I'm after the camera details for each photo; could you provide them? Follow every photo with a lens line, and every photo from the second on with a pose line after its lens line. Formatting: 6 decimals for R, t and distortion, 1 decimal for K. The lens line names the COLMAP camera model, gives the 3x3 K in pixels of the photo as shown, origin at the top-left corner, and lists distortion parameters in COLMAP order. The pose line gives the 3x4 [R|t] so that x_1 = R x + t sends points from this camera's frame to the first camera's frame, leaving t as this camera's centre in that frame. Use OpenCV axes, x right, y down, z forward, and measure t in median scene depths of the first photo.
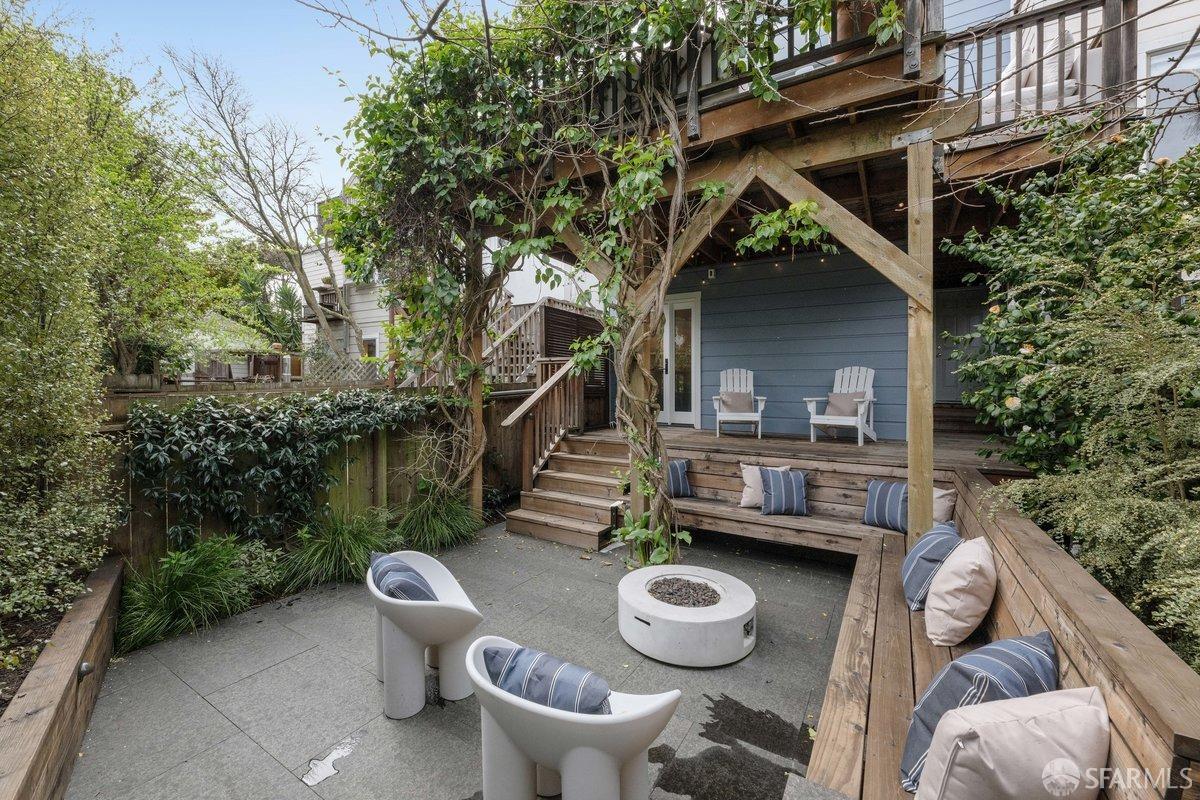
lens RADIAL K [[477.3, 0, 596.0], [0, 477.3, 392.2], [0, 0, 1]] dist [0.001758, -0.000618]
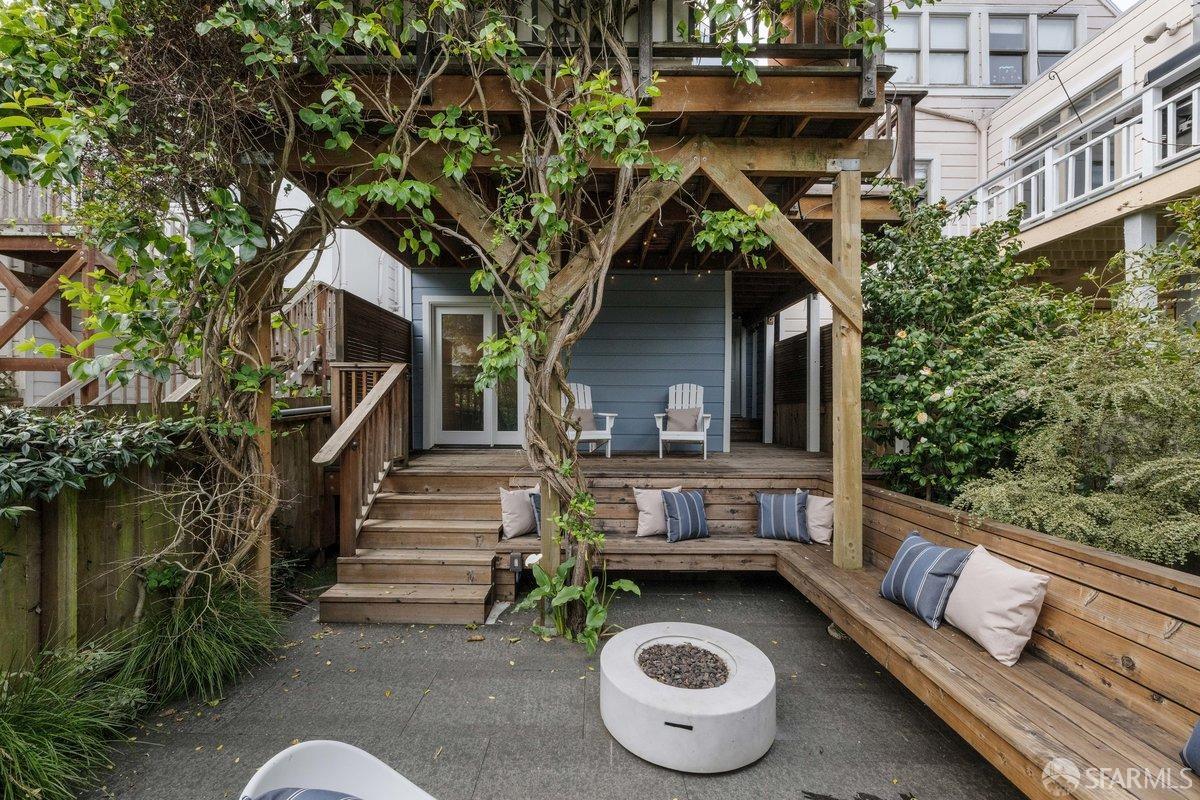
lens RADIAL K [[481.7, 0, 597.2], [0, 481.7, 404.3], [0, 0, 1]] dist [0.000064, -0.000007]
pose [[0.851714, -0.001991, 0.524004, -0.246796], [0.005442, 0.999972, -0.005046, -0.004964], [-0.523979, 0.007149, 0.851701, 0.275054]]
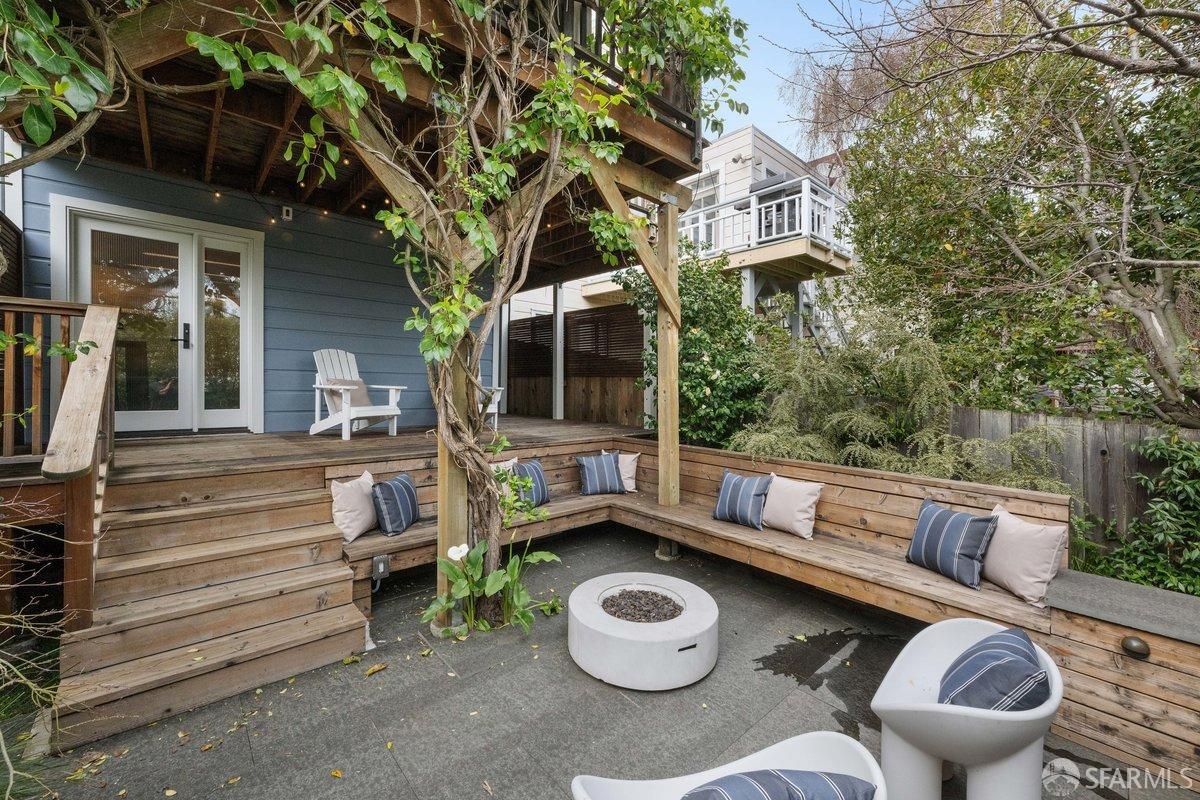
lens RADIAL K [[476.4, 0, 601.6], [0, 476.4, 374.0], [0, 0, 1]] dist [0.000463, -0.000194]
pose [[0.284103, 0.012766, 0.958709, -0.501765], [-0.010984, 0.999889, -0.010060, -0.009810], [-0.958731, -0.007672, 0.284212, 0.571260]]
